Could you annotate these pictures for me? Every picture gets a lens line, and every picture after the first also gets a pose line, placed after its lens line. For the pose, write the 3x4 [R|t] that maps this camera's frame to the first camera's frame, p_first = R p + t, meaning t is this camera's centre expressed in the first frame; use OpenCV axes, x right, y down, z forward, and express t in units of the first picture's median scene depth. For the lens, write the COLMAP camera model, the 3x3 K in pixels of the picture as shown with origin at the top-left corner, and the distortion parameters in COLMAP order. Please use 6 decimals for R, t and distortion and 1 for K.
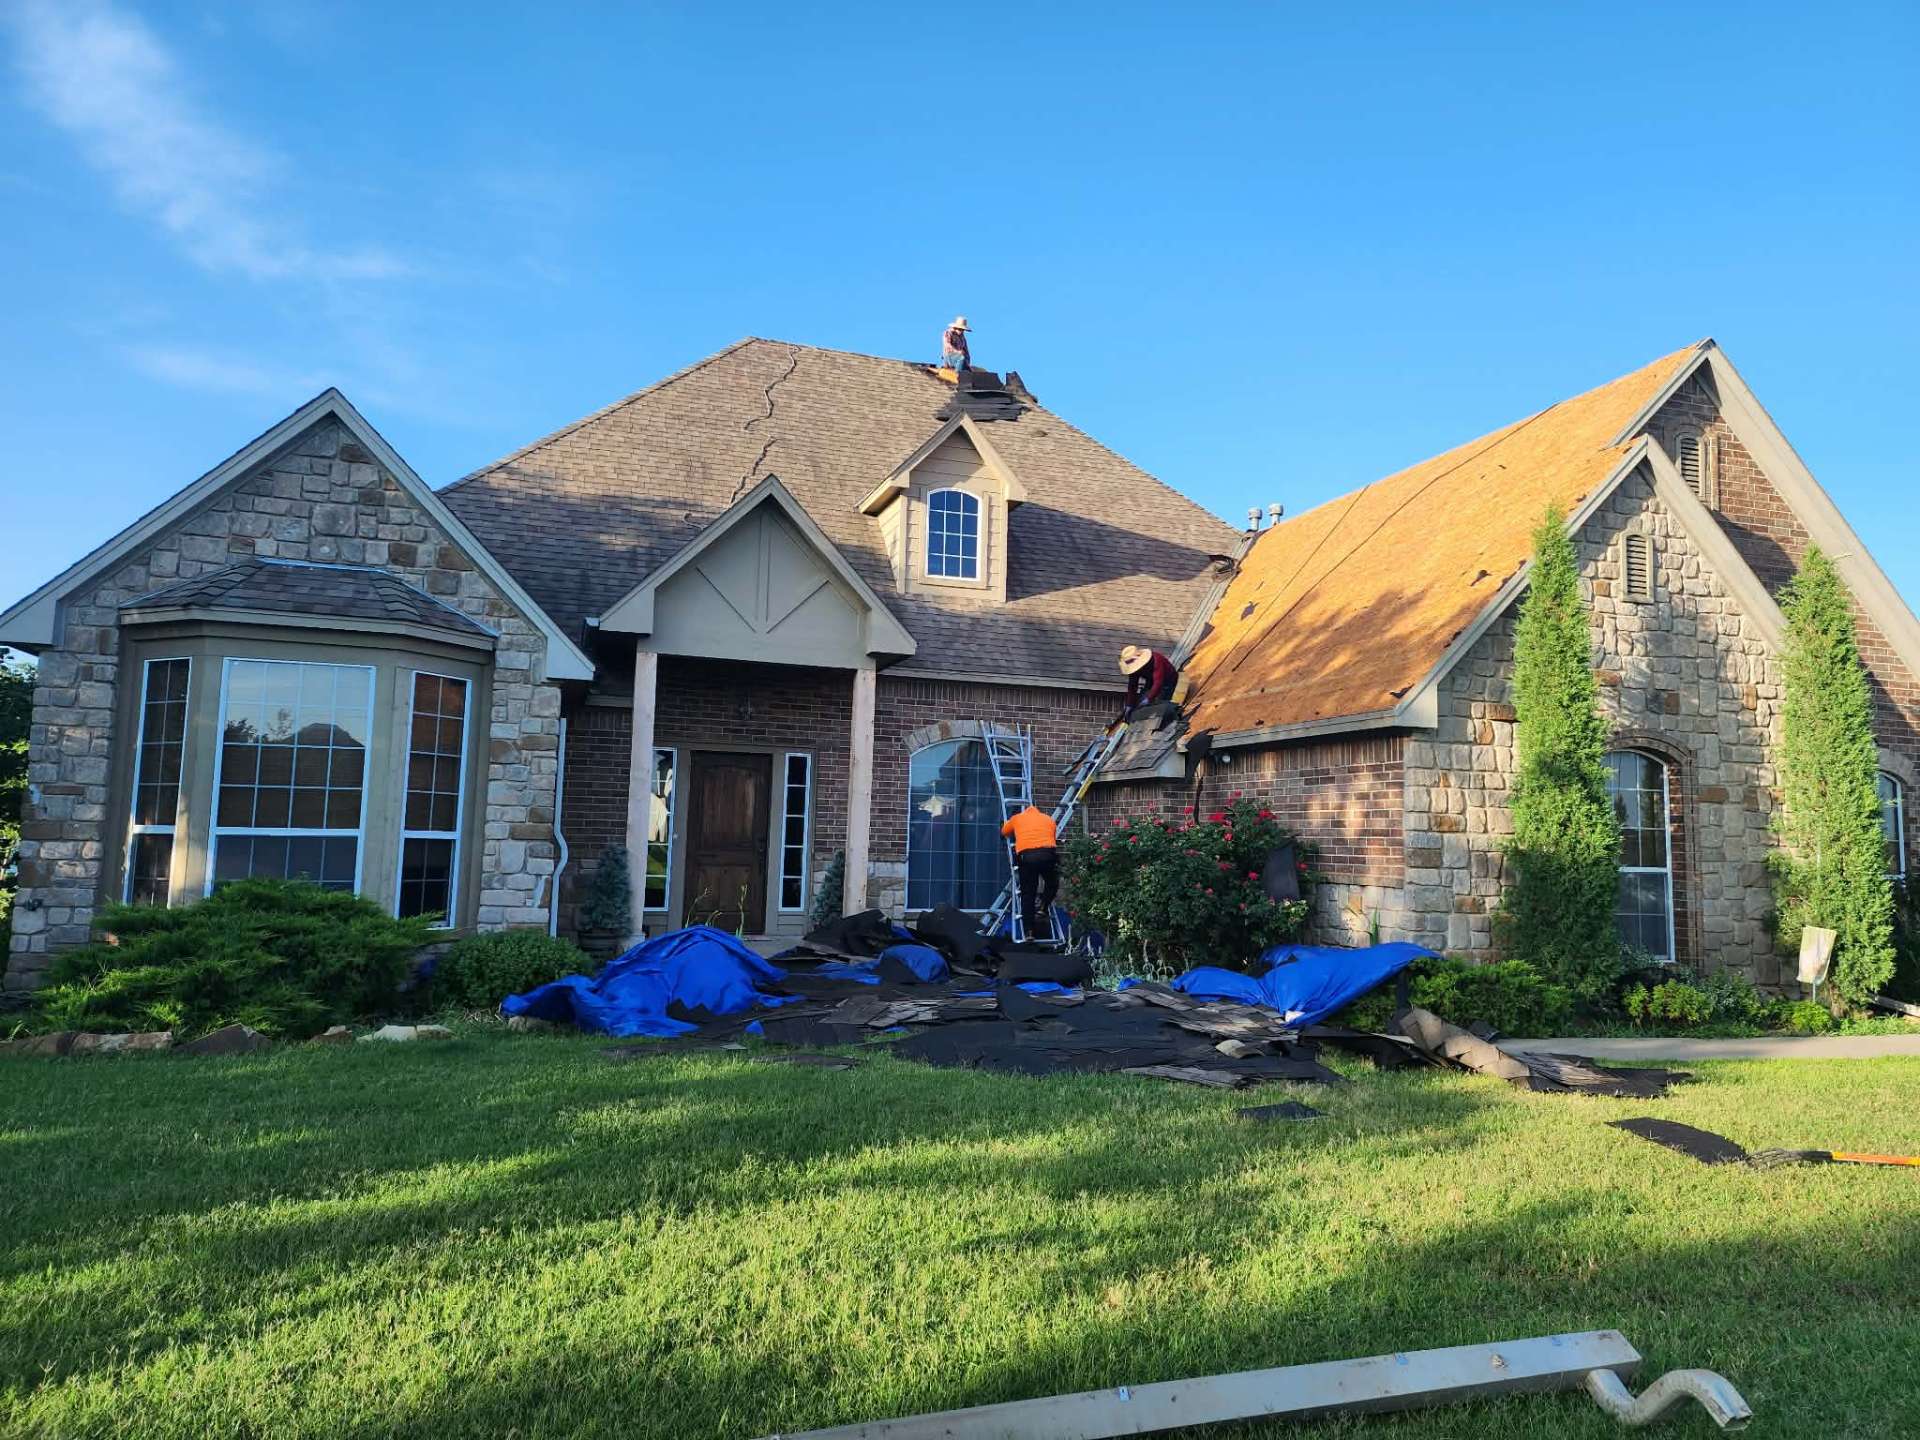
lens RADIAL K [[1233.2, 0, 960.0], [0, 1233.2, 720.0], [0, 0, 1]] dist [0.096474, -0.083124]
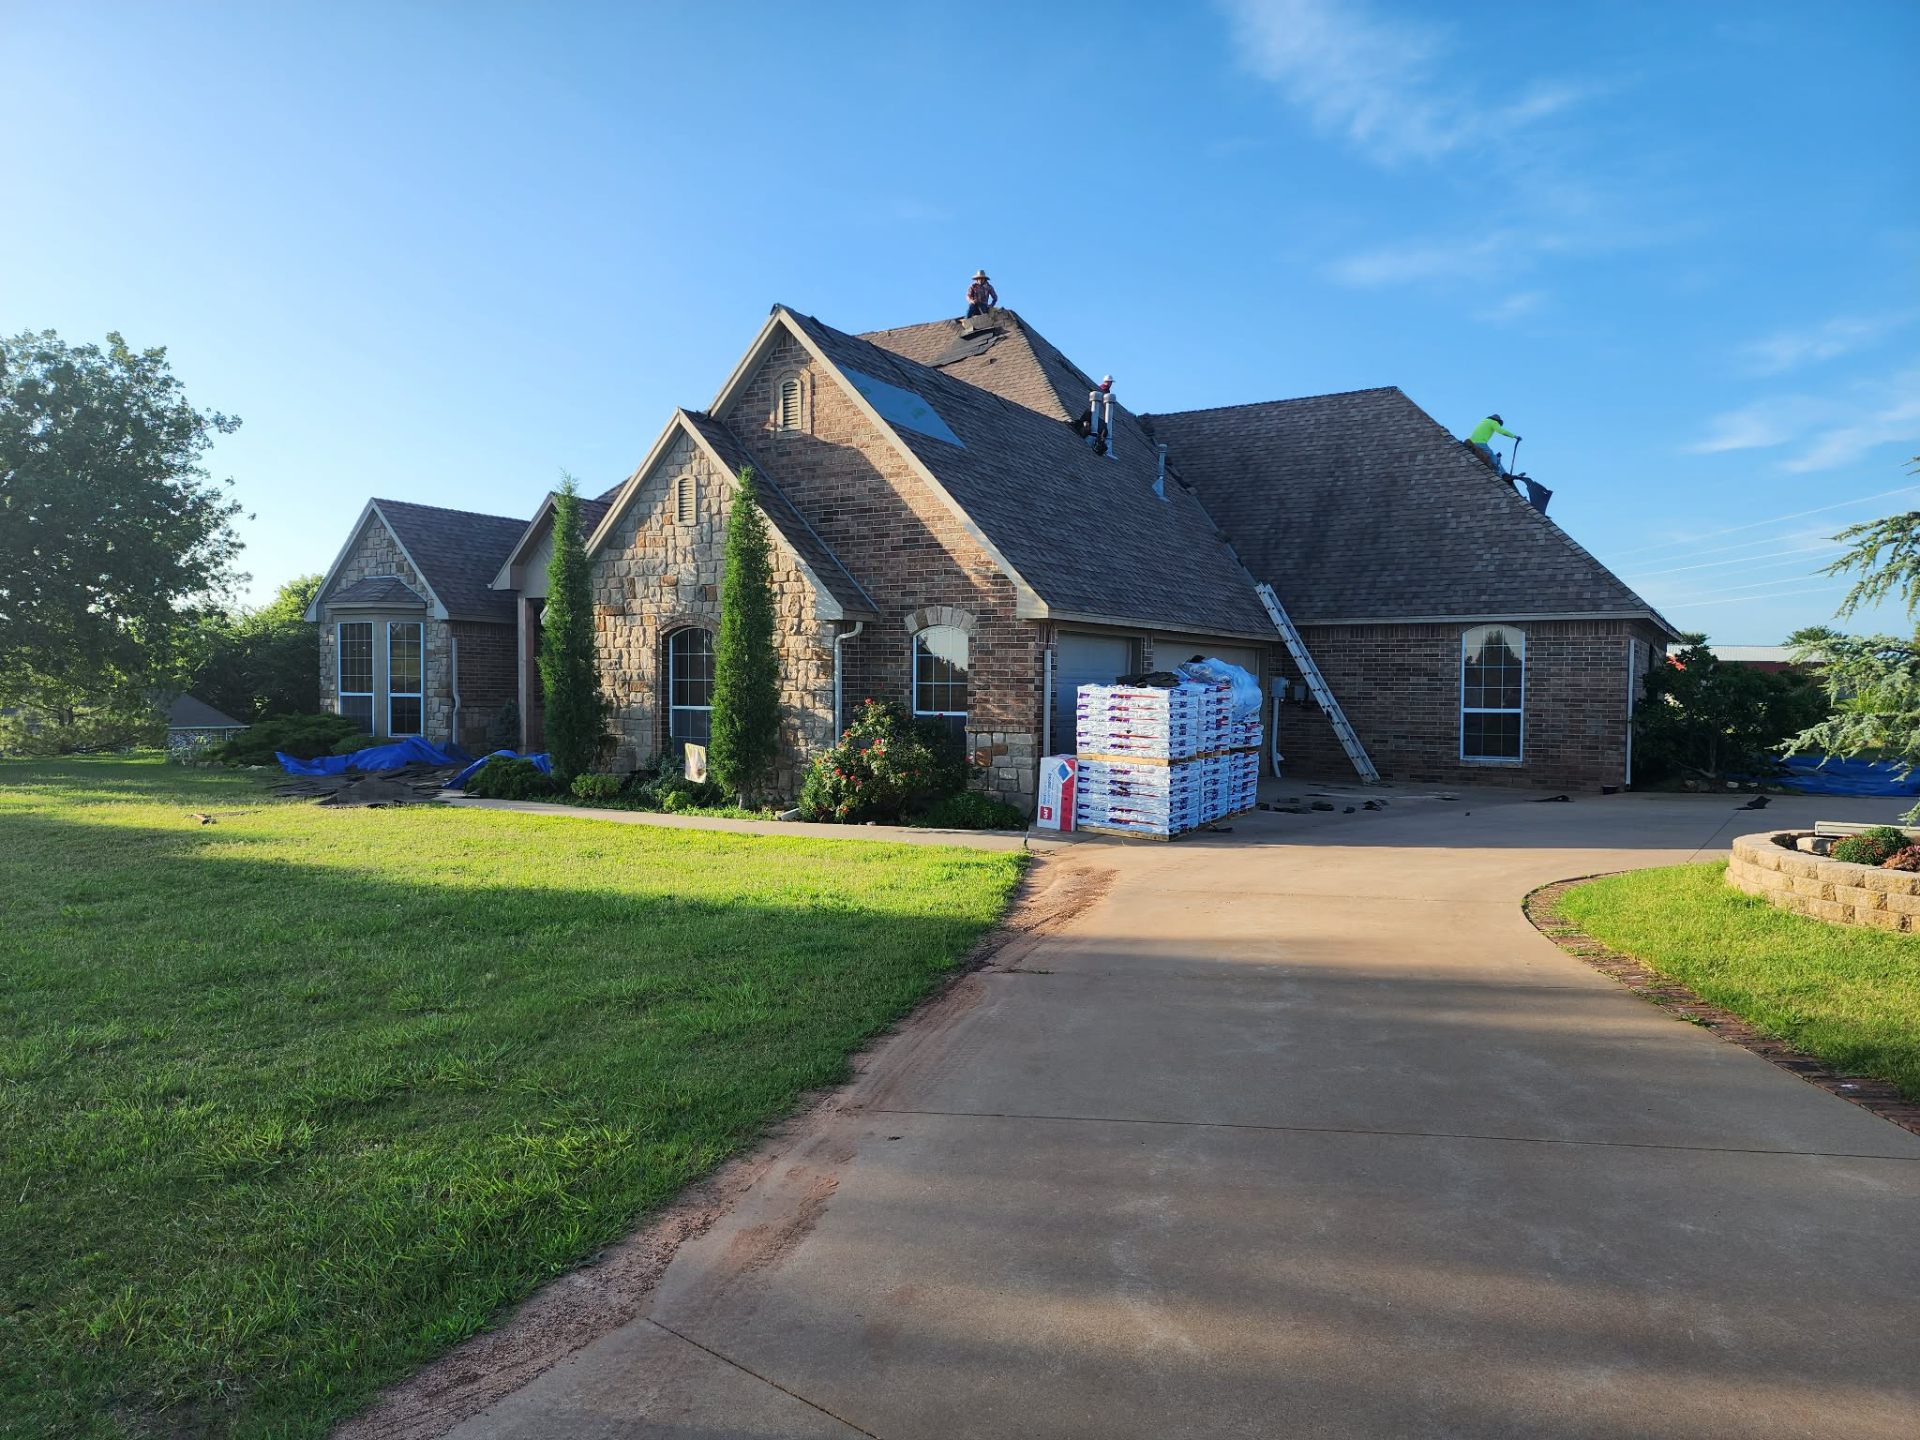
lens RADIAL K [[1233.2, 0, 960.0], [0, 1233.2, 720.0], [0, 0, 1]] dist [0.096474, -0.083124]
pose [[0.659071, 0.002056, -0.752078, 1.838962], [0.078702, 0.994317, 0.071687, 0.052483], [0.747952, -0.106437, 0.655164, 0.269722]]
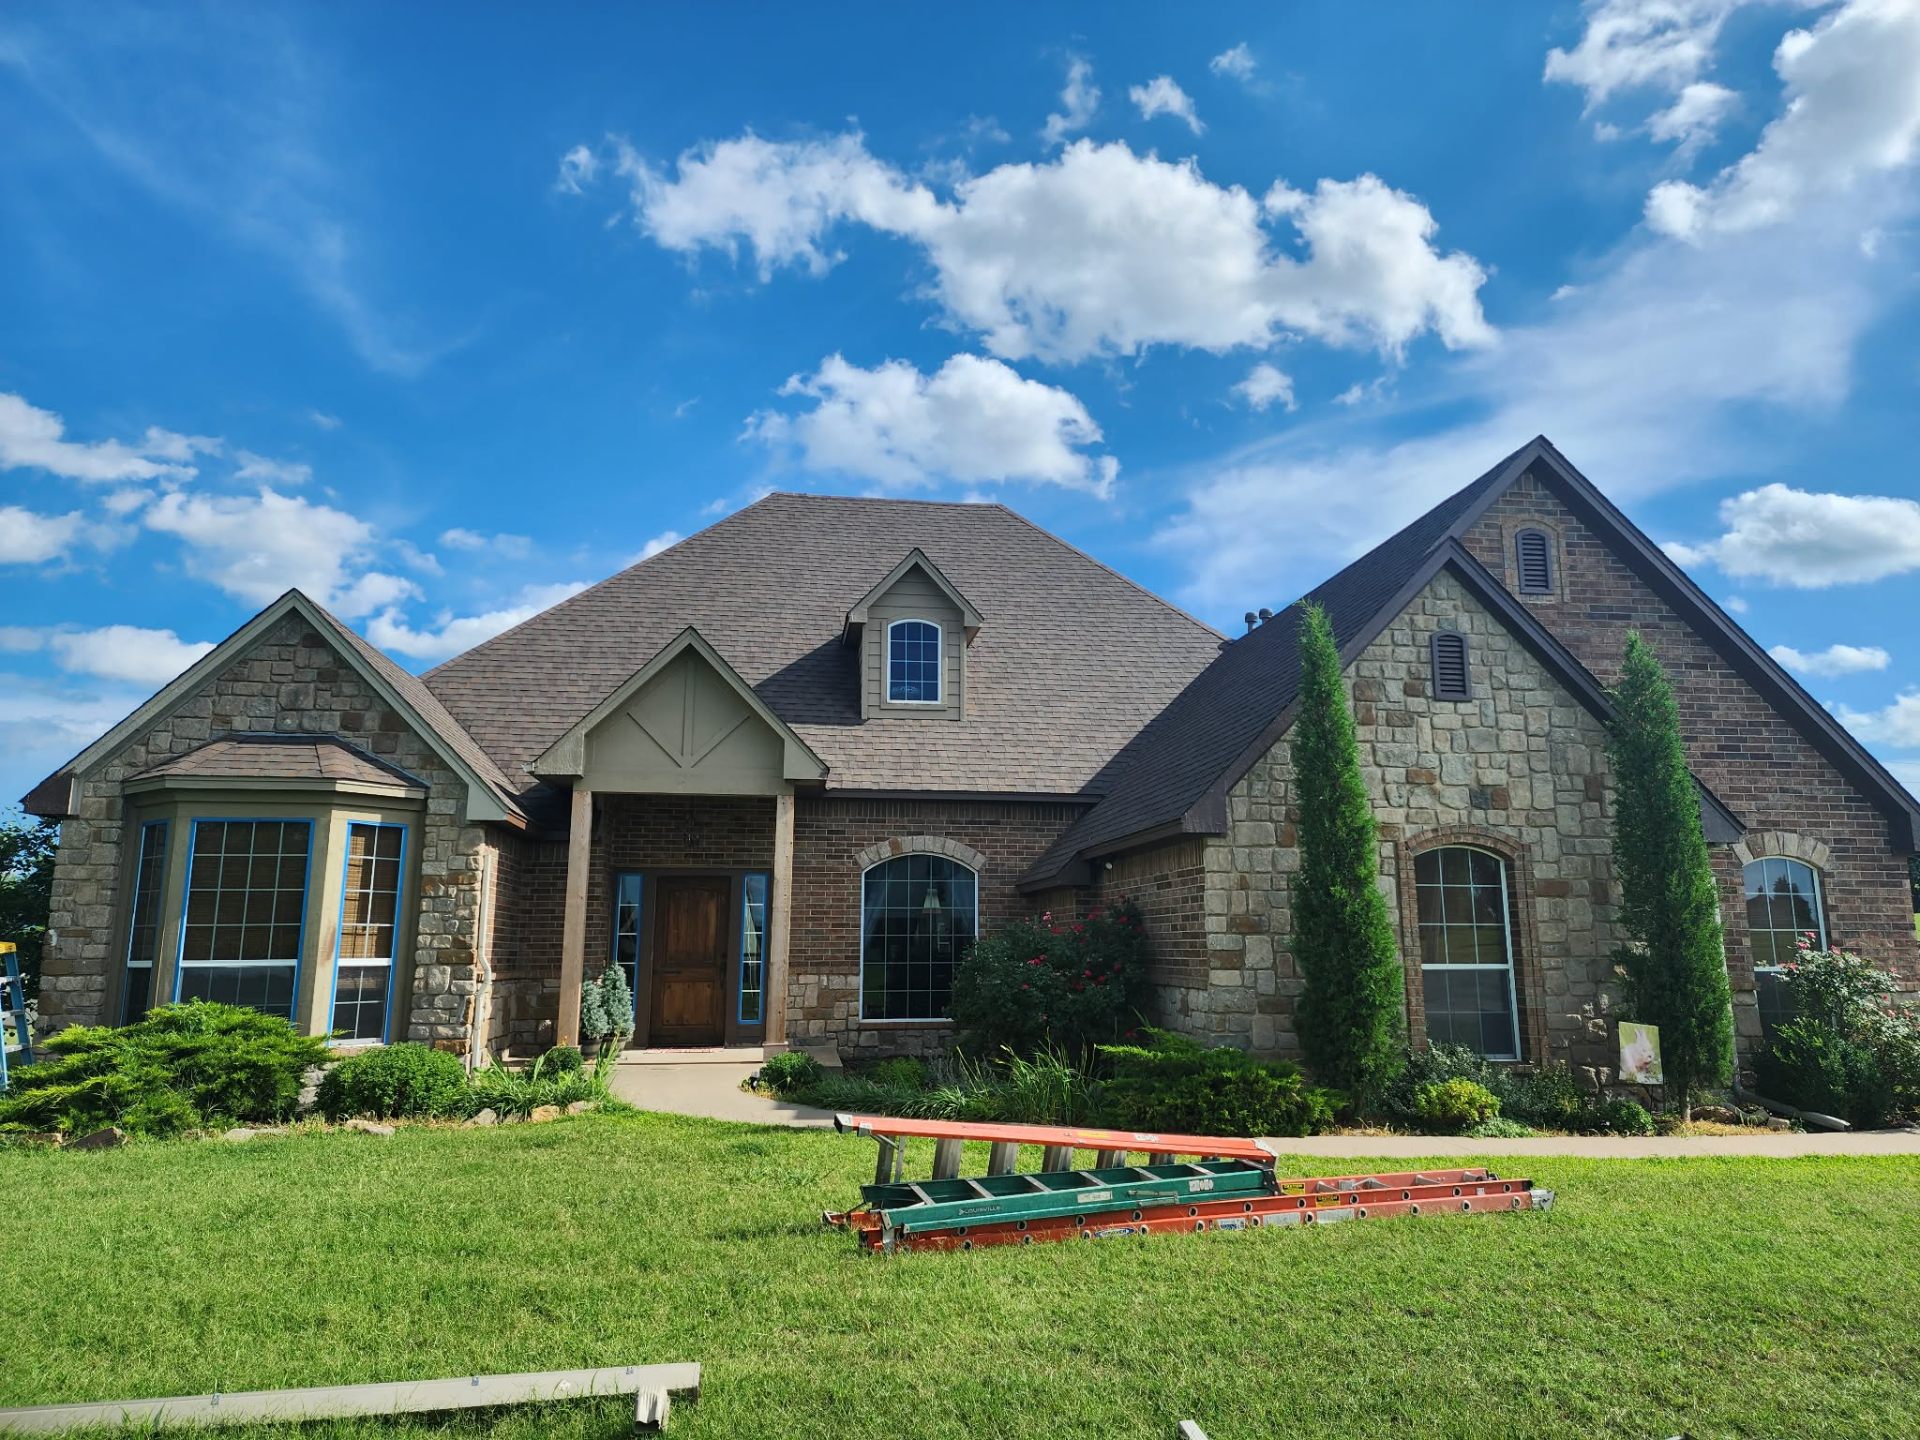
lens RADIAL K [[1233.2, 0, 960.0], [0, 1233.2, 720.0], [0, 0, 1]] dist [0.096474, -0.083124]
pose [[0.984546, -0.056144, -0.165884, 0.312417], [0.041753, 0.995156, -0.089004, -0.004366], [0.170078, 0.080702, 0.982121, -0.062245]]
